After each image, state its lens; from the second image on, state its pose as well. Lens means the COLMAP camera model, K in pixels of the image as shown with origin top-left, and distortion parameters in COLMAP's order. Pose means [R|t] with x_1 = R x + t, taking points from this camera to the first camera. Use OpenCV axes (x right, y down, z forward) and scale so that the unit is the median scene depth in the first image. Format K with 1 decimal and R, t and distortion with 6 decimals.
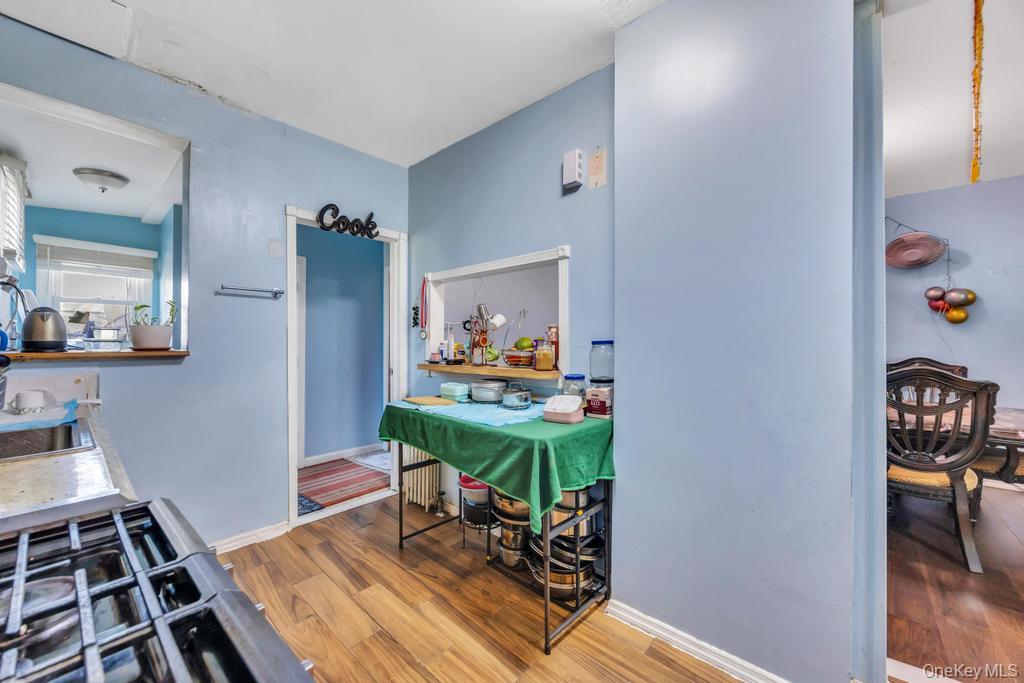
lens RADIAL K [[392.3, 0, 511.0], [0, 392.3, 346.1], [0, 0, 1]] dist [-0.000481, 0.000263]
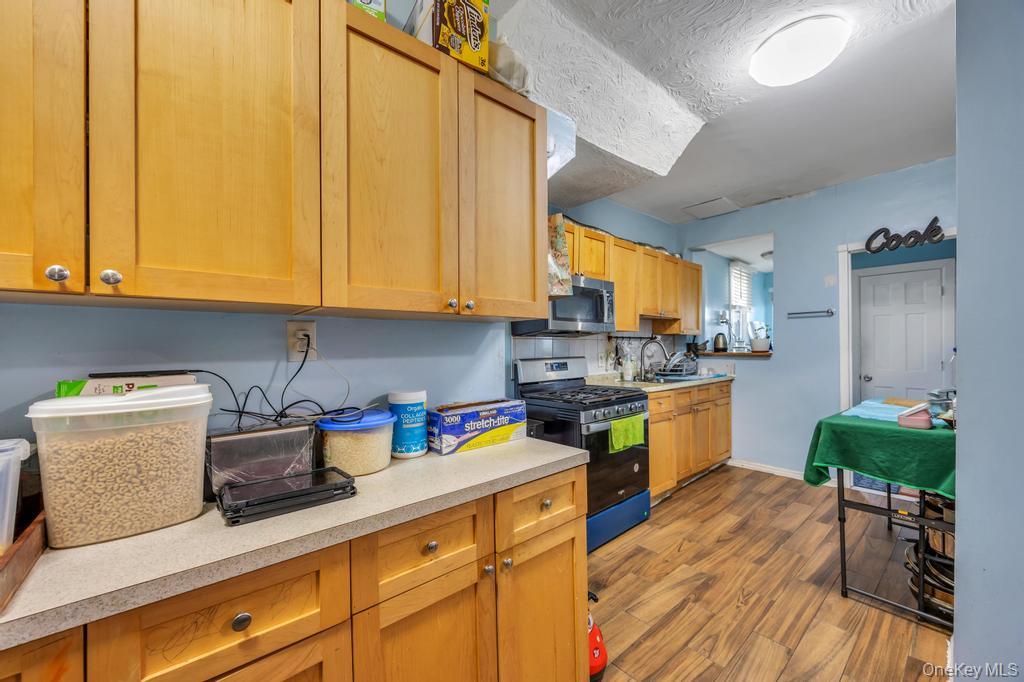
lens RADIAL K [[392.3, 0, 511.0], [0, 392.3, 345.6], [0, 0, 1]] dist [-0.000481, 0.000263]
pose [[-0.136462, -0.004101, -0.990637, 1.183130], [0.003213, 0.999984, -0.004583, -0.016563], [0.990640, -0.003808, -0.136447, 0.091388]]
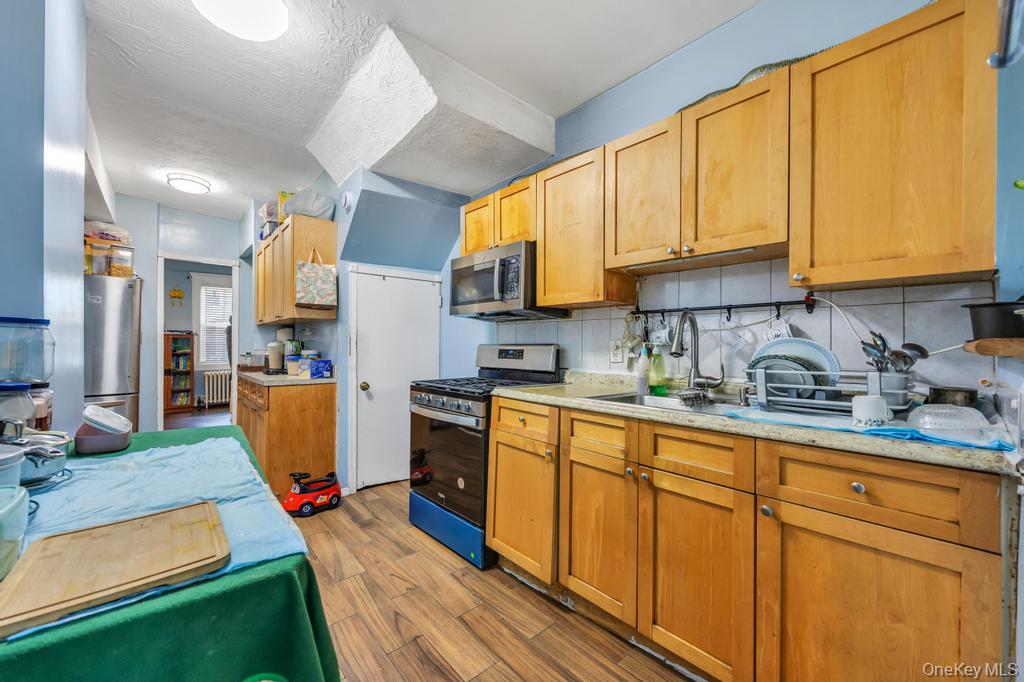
lens RADIAL K [[392.3, 0, 511.0], [0, 392.3, 345.6], [0, 0, 1]] dist [-0.000481, 0.000263]
pose [[-0.993408, -0.008917, 0.114282, -0.532401], [-0.008434, 0.999953, 0.004713, 0.023696], [-0.114319, 0.003718, -0.993437, 1.418007]]
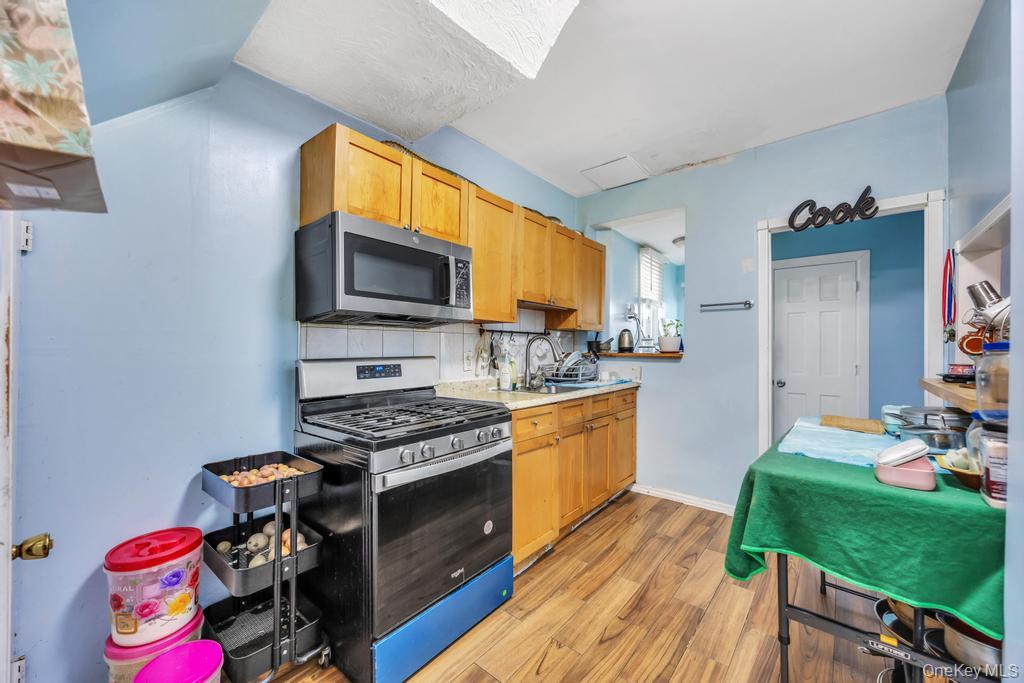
lens RADIAL K [[392.3, 0, 511.0], [0, 392.3, 346.1], [0, 0, 1]] dist [-0.000481, 0.000263]
pose [[0.030970, -0.006025, -0.999502, 0.646411], [-0.007178, 0.999955, -0.006250, -0.001359], [0.999495, 0.007368, 0.030925, 0.363989]]
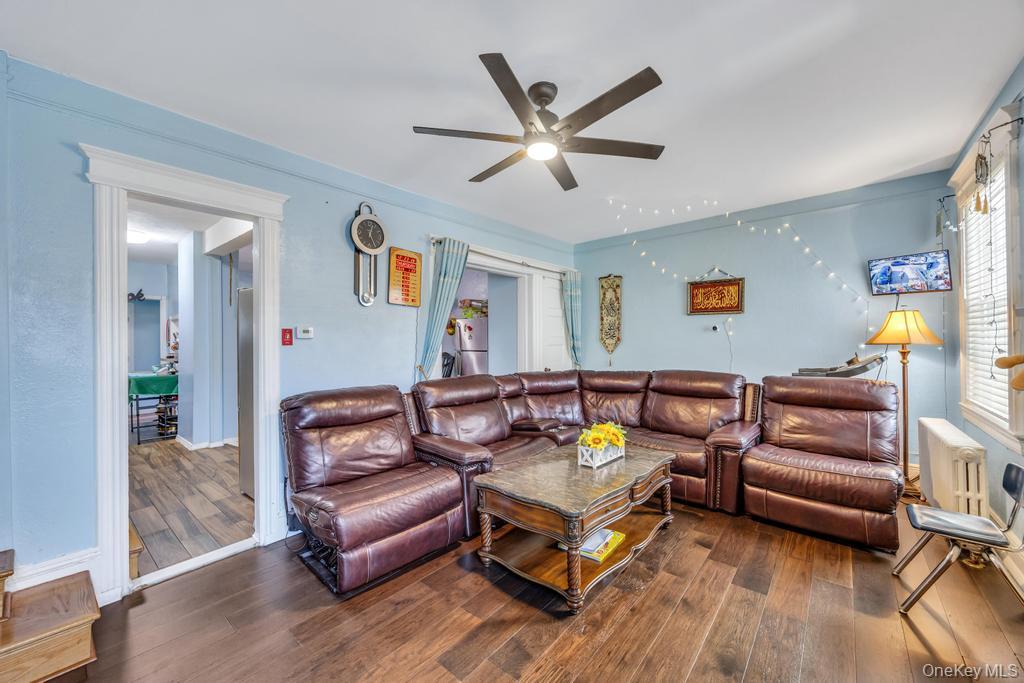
lens RADIAL K [[392.3, 0, 511.0], [0, 392.3, 346.1], [0, 0, 1]] dist [-0.000481, 0.000263]
pose [[0.999562, -0.010015, 0.027841, 2.467510], [0.009994, 0.999950, 0.000896, -0.007439], [-0.027849, -0.000617, 0.999612, -1.863755]]
